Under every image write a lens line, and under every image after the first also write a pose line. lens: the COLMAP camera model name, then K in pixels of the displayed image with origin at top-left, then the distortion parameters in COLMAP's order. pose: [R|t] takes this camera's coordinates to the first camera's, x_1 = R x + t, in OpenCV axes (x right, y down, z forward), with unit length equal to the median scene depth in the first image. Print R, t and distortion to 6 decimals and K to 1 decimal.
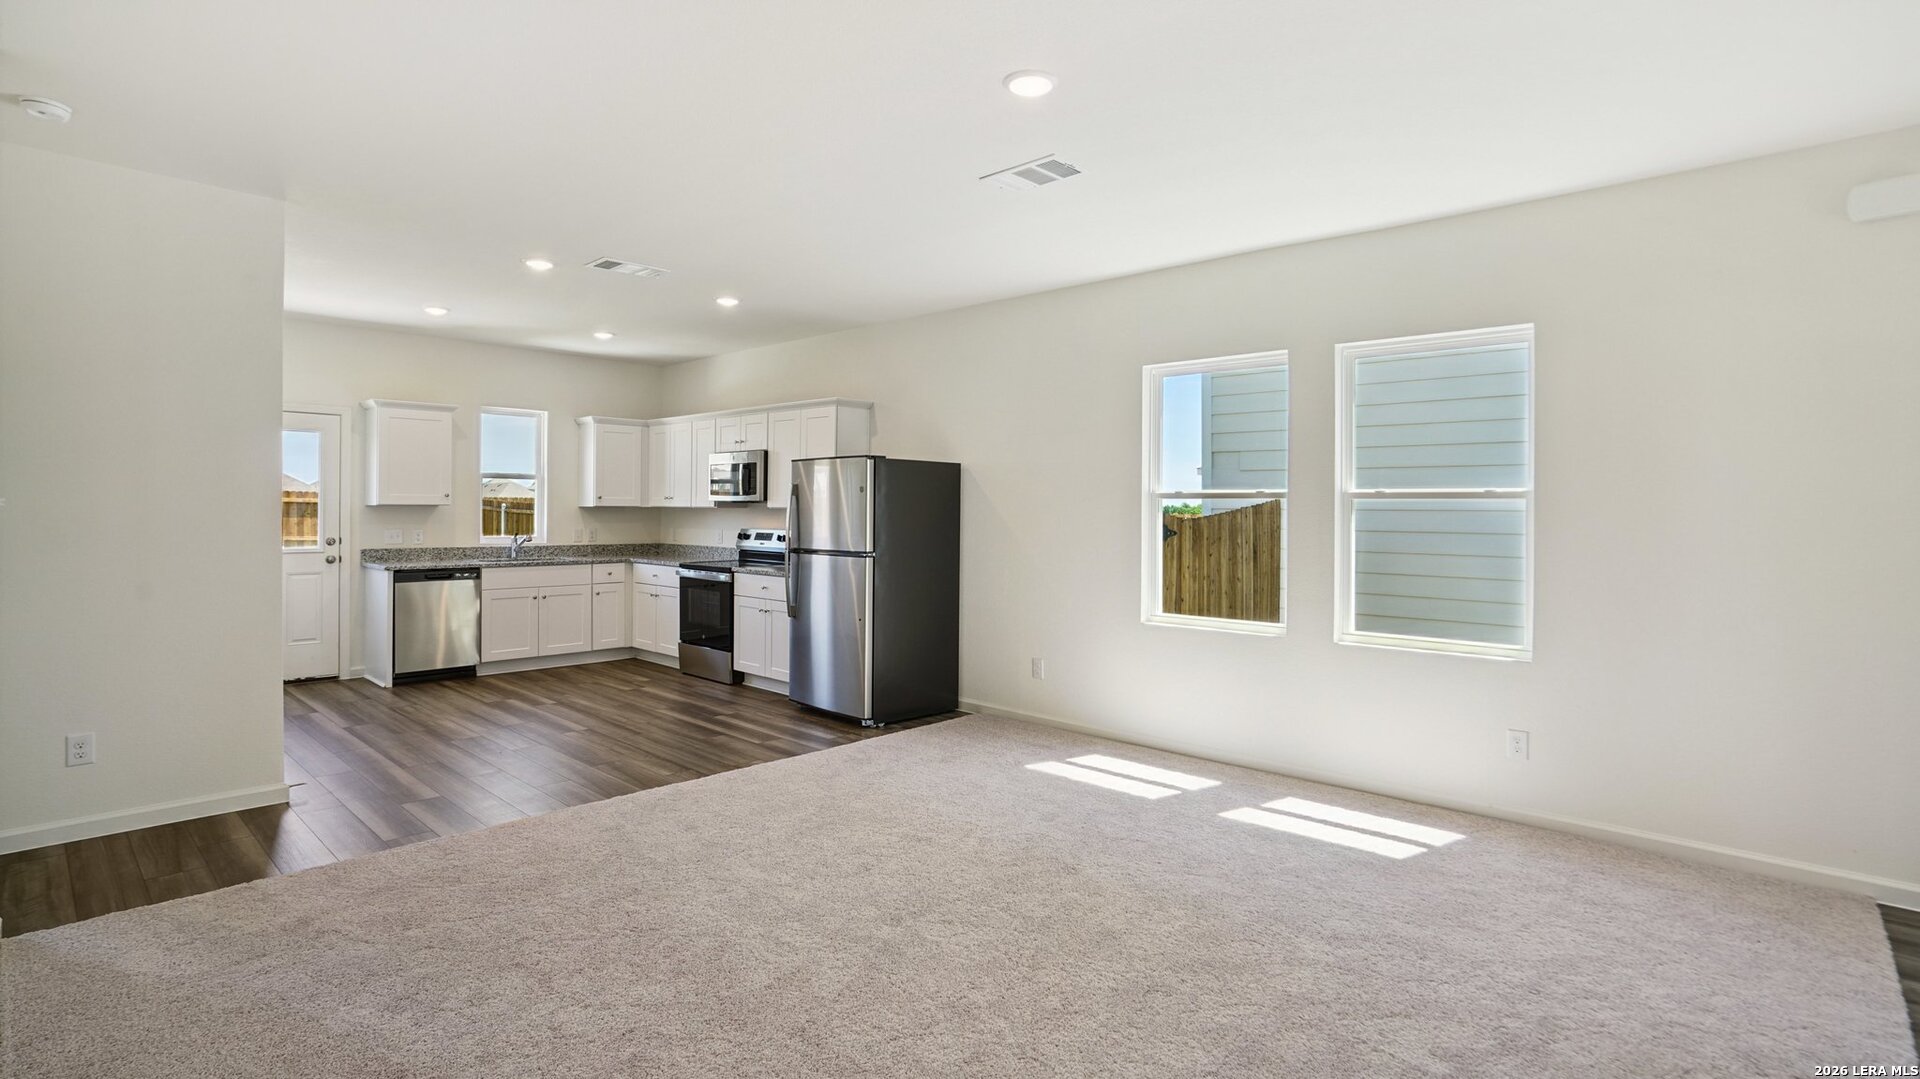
lens RADIAL K [[914.8, 0, 968.7], [0, 914.8, 516.1], [0, 0, 1]] dist [-0.057210, 0.035440]
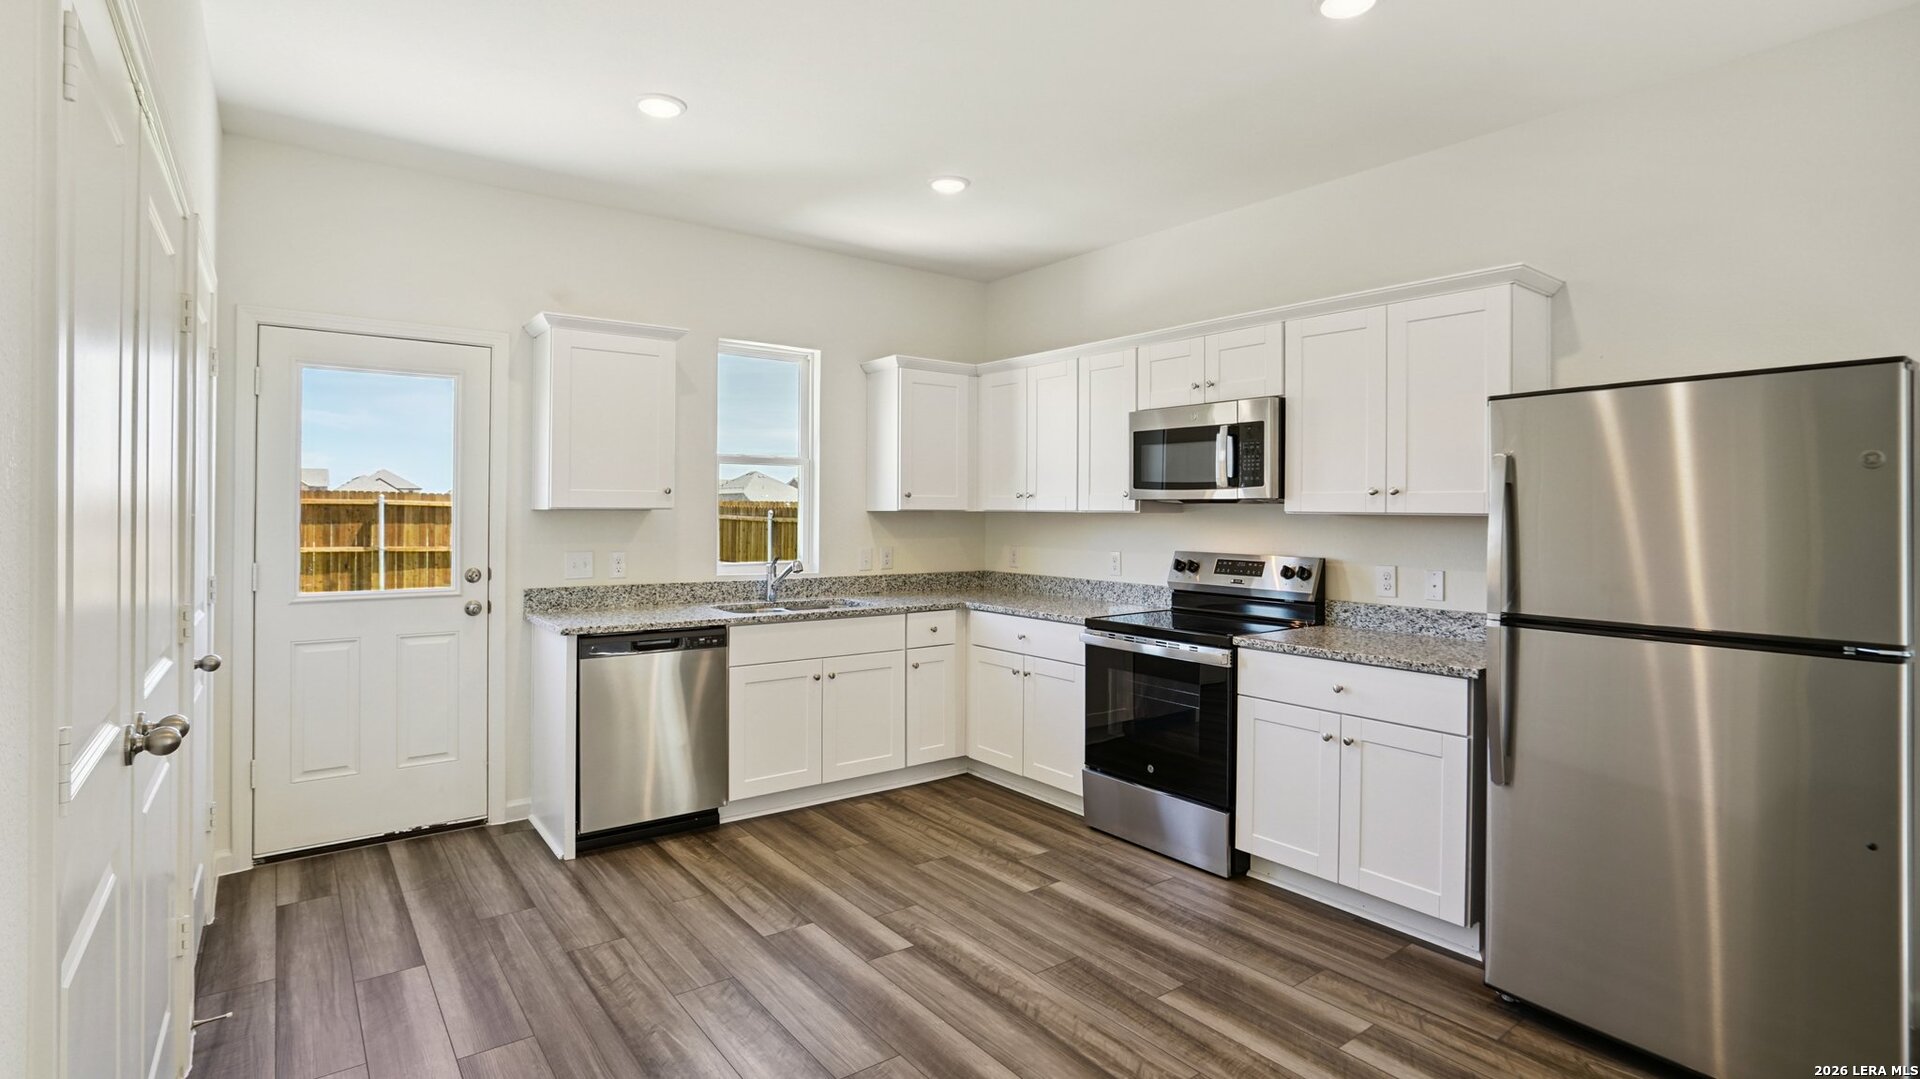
lens RADIAL K [[918.9, 0, 964.3], [0, 918.9, 500.0], [0, 0, 1]] dist [-0.055168, 0.035980]
pose [[0.984785, -0.004805, -0.173710, -0.312435], [0.001456, 0.999811, -0.019403, -0.006882], [0.173771, 0.018855, 0.984606, 0.495058]]
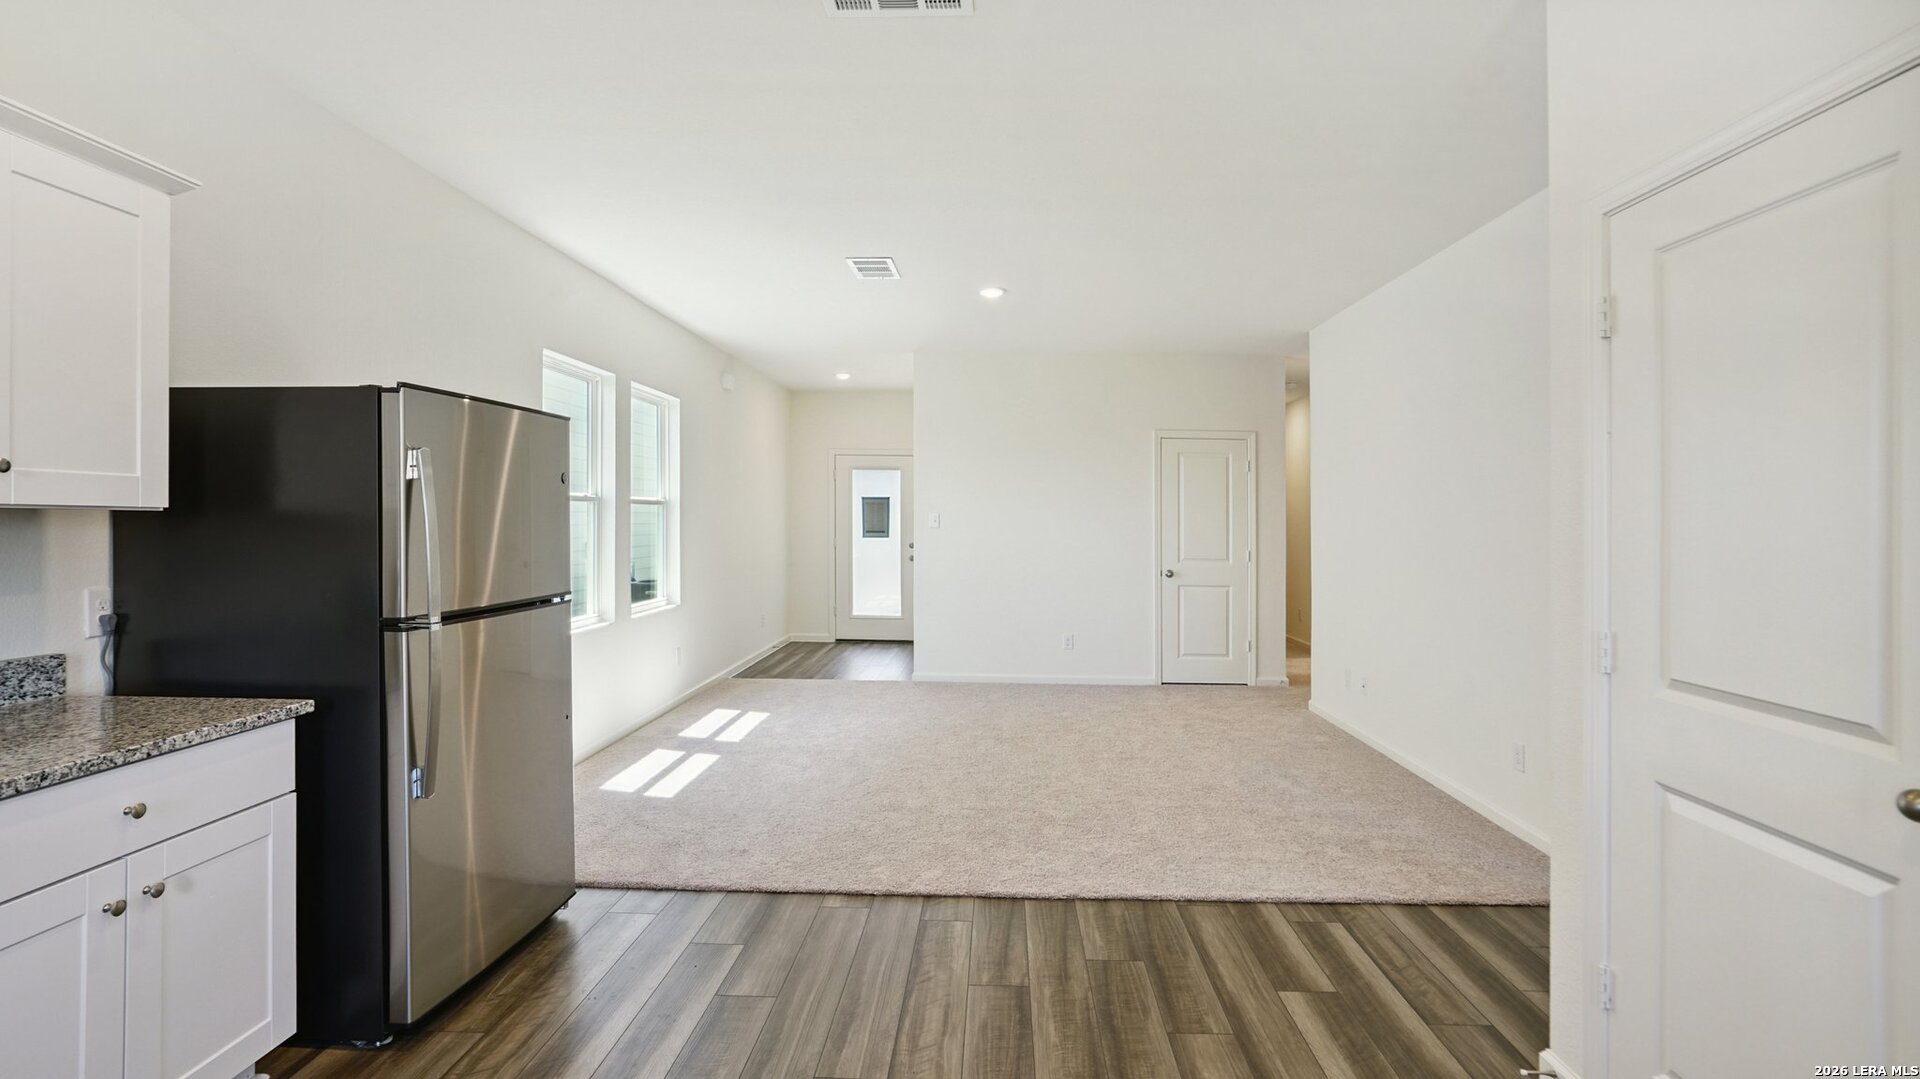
lens RADIAL K [[914.8, 0, 968.7], [0, 914.8, 516.1], [0, 0, 1]] dist [-0.057210, 0.035440]
pose [[-0.654403, -0.010143, 0.756078, -0.545863], [-0.008286, 0.999946, 0.006244, -0.009596], [-0.756101, -0.002179, -0.654452, 0.937618]]
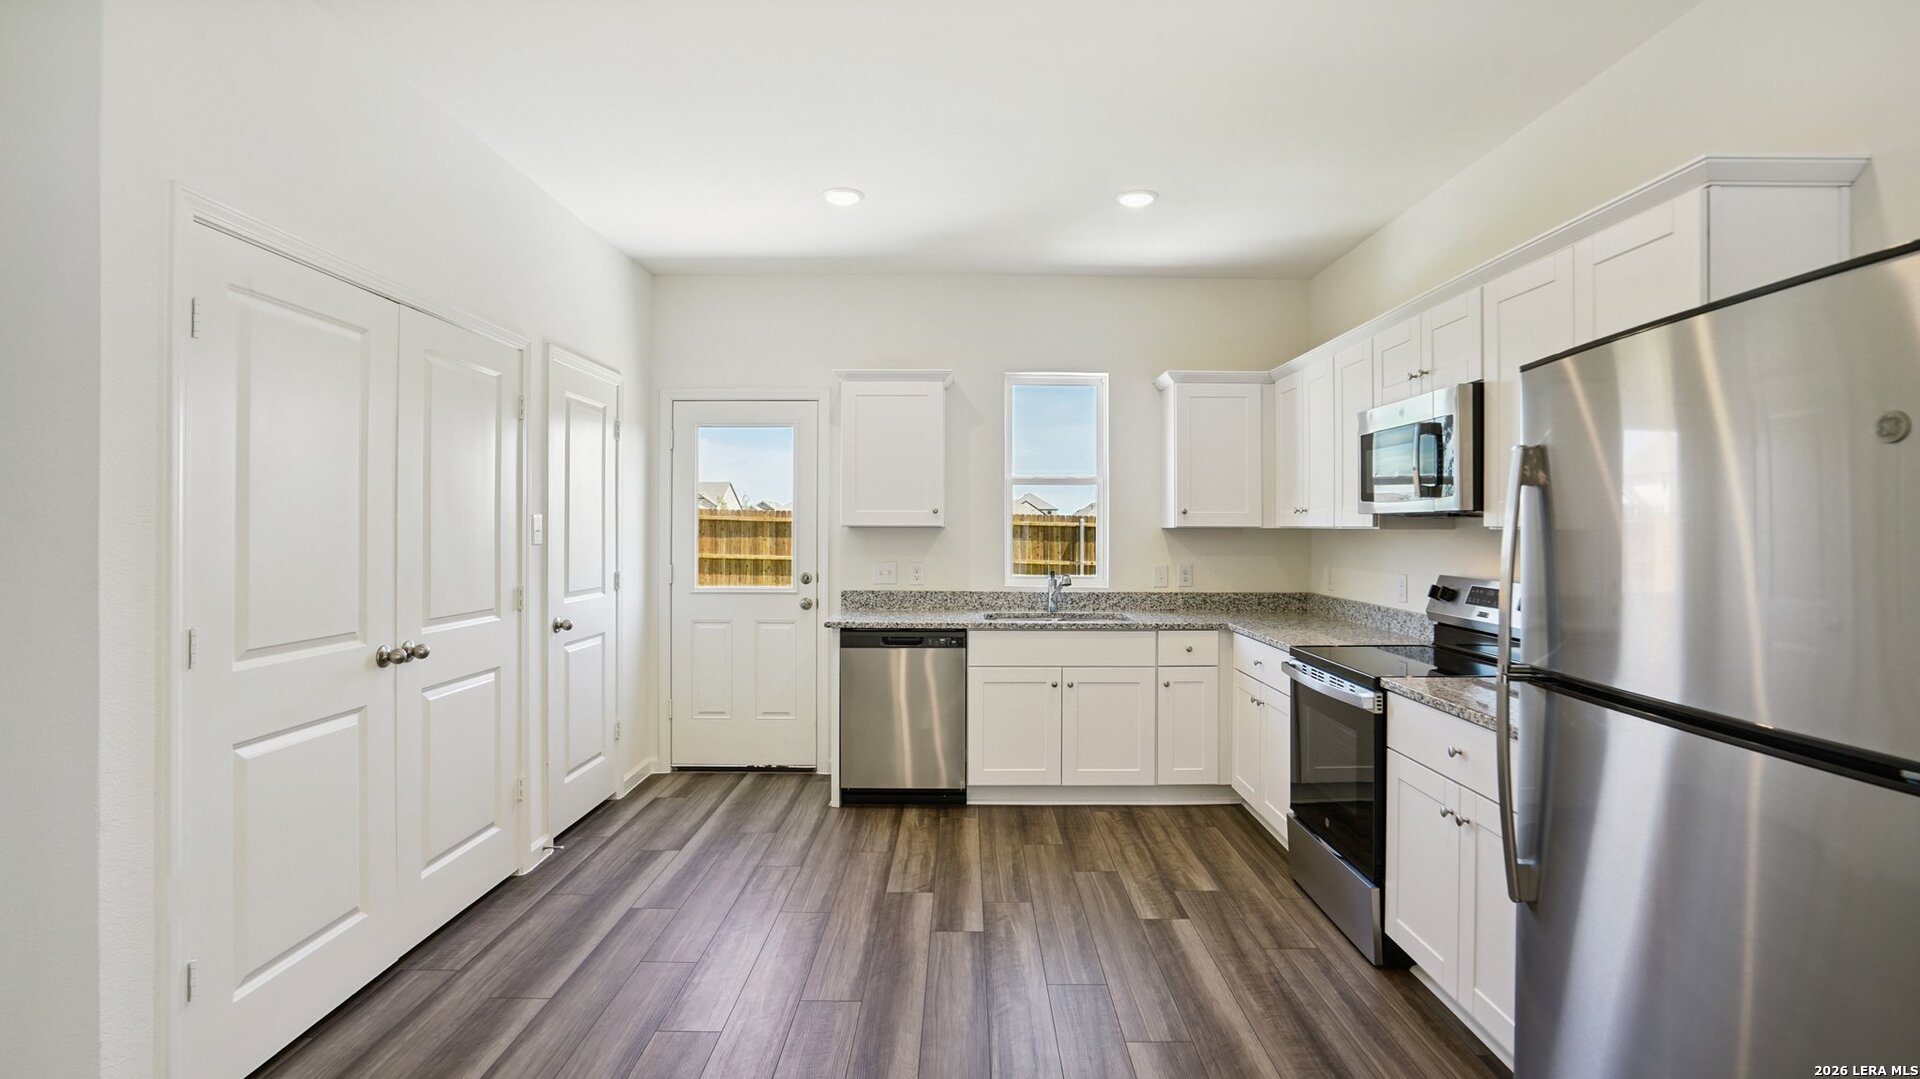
lens RADIAL K [[914.8, 0, 968.7], [0, 914.8, 516.1], [0, 0, 1]] dist [-0.057210, 0.035440]
pose [[0.681686, -0.014543, -0.731500, -0.091135], [-0.002534, 0.999750, -0.022238, -0.005459], [0.731640, 0.017012, 0.681479, 0.589618]]
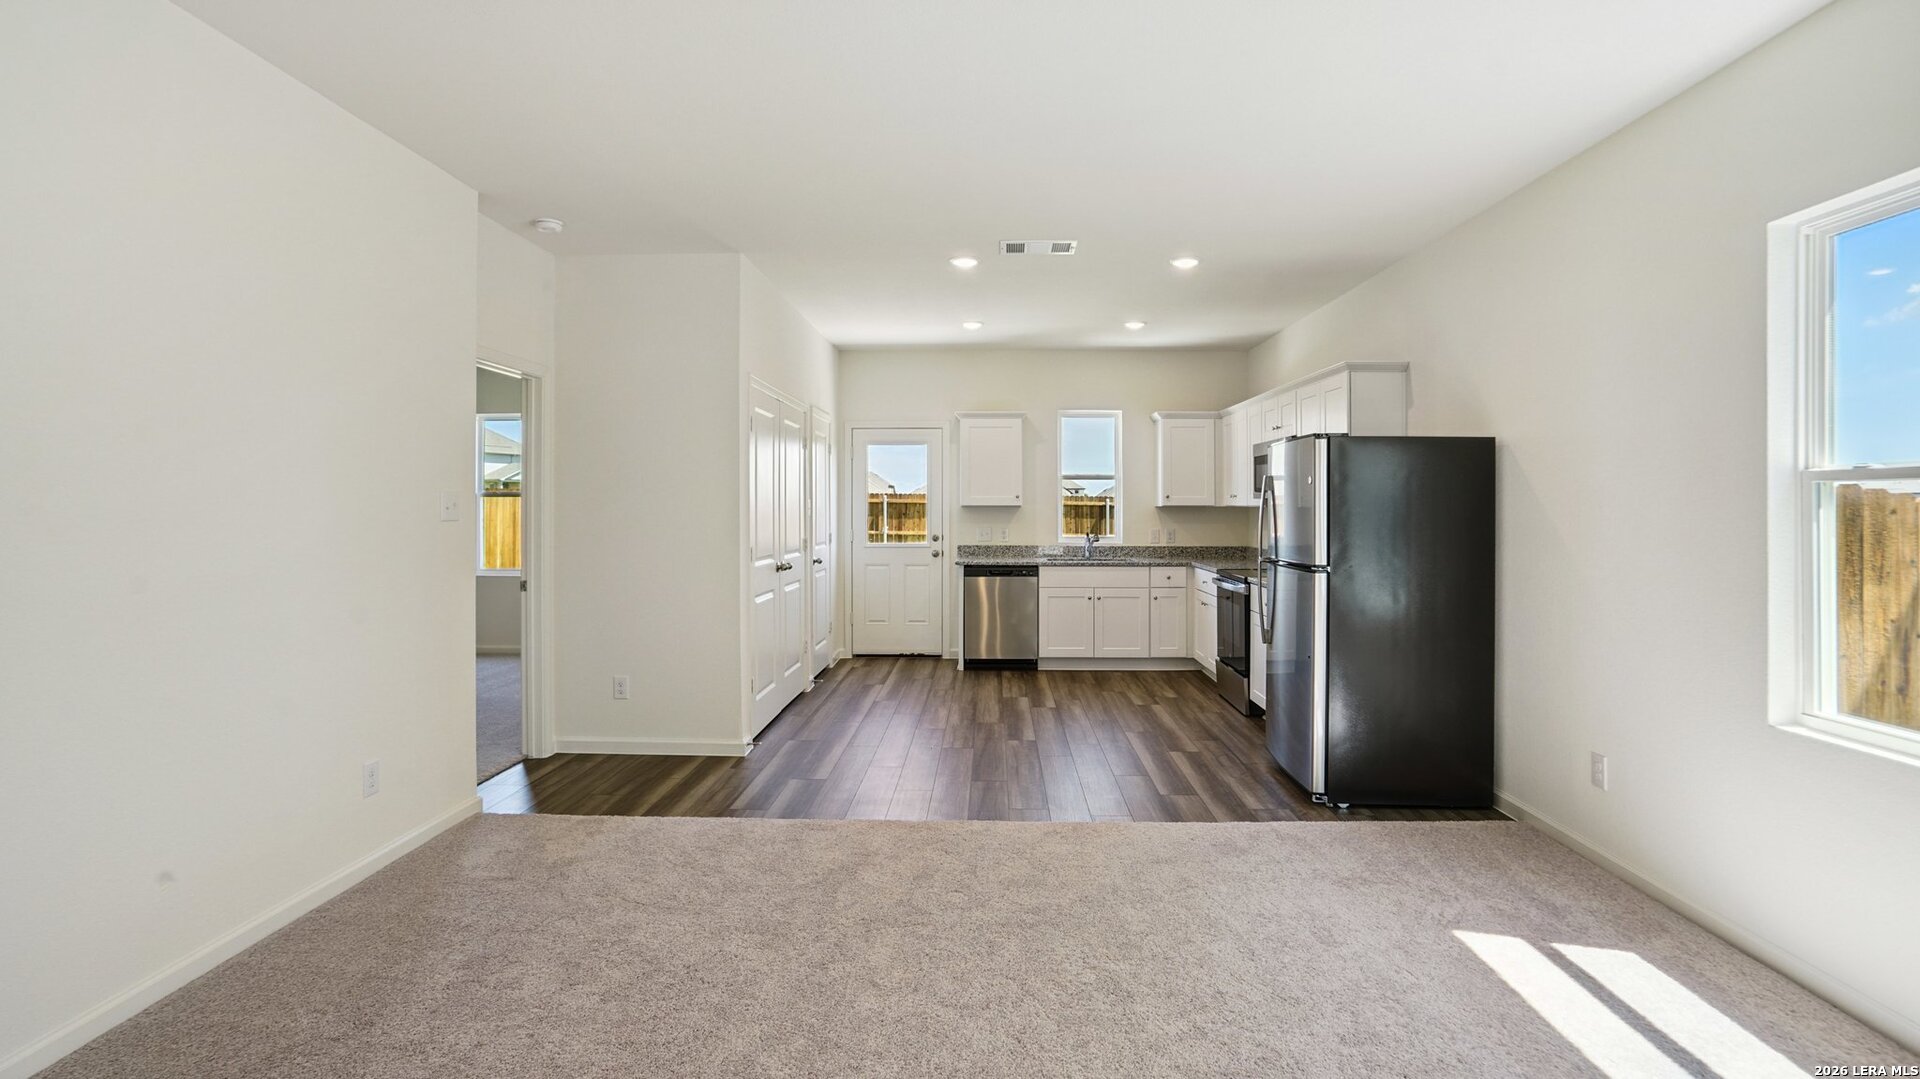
lens RADIAL K [[918.9, 0, 964.3], [0, 918.9, 500.0], [0, 0, 1]] dist [-0.055168, 0.035980]
pose [[0.657480, -0.013248, -0.753355, 0.203442], [0.000145, 0.999848, -0.017457, -0.000331], [0.753472, 0.011368, 0.657382, 0.243623]]
